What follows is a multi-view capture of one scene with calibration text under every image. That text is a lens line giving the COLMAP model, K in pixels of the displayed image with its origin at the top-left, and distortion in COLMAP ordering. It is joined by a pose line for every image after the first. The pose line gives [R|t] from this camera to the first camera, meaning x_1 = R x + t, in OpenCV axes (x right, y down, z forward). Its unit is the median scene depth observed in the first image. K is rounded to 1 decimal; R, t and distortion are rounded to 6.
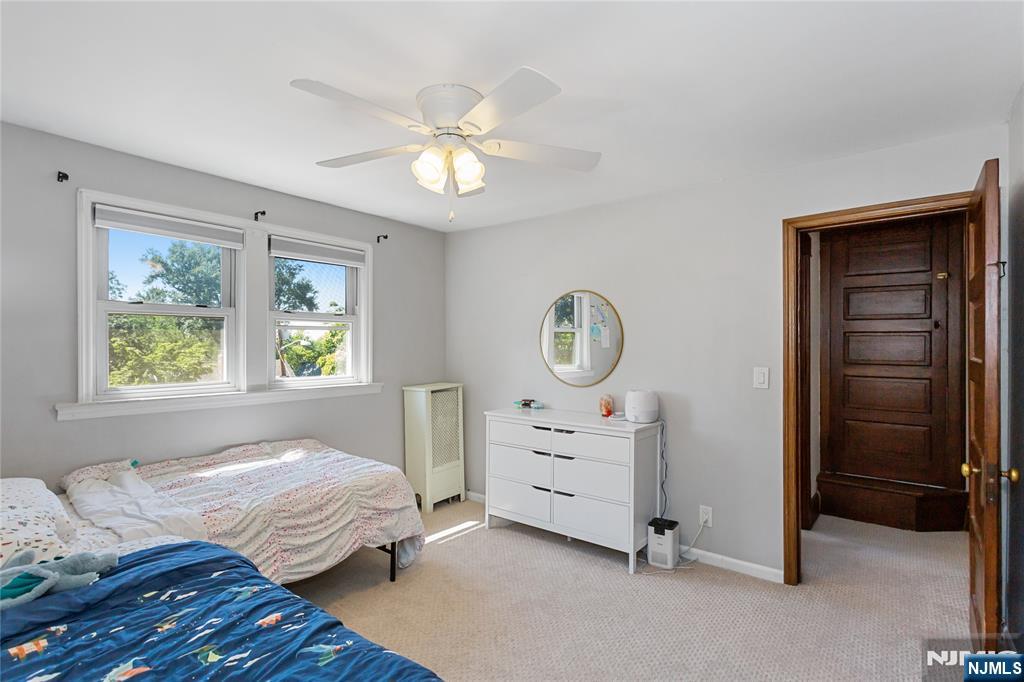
lens RADIAL K [[472.7, 0, 523.7], [0, 472.7, 349.6], [0, 0, 1]] dist [-0.000476, 0.000039]
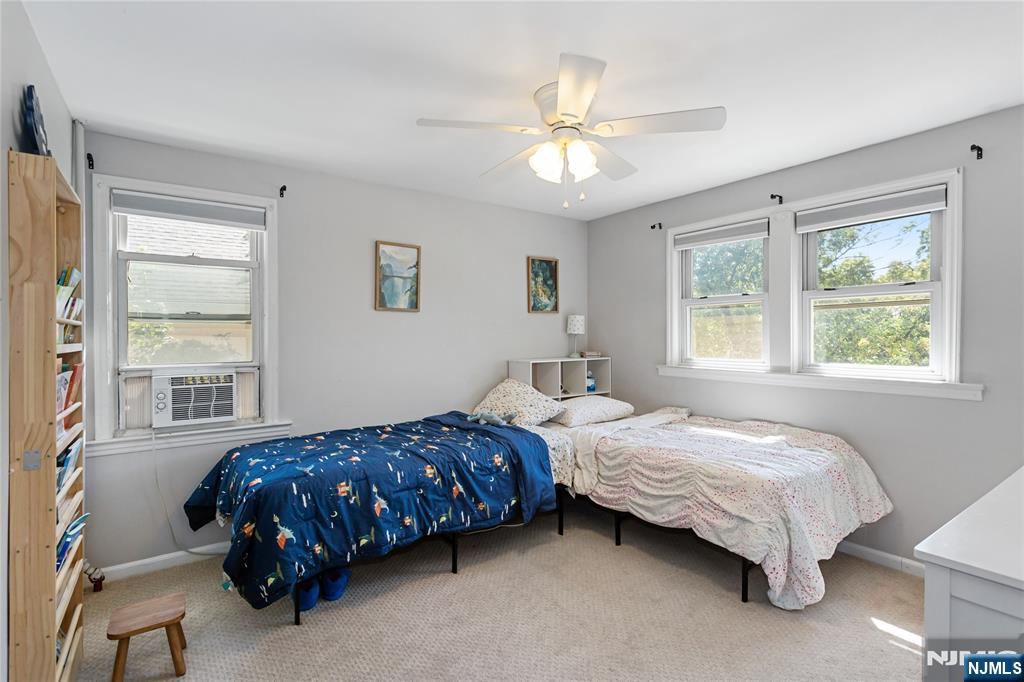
lens RADIAL K [[485.0, 0, 512.0], [0, 485.0, 341.0], [0, 0, 1]] dist [-0.000913, -0.000057]
pose [[-0.266941, 0.009626, -0.963665, 0.750698], [-0.004175, 0.999929, 0.011145, 0.014353], [0.963704, 0.006998, -0.266882, 0.921637]]
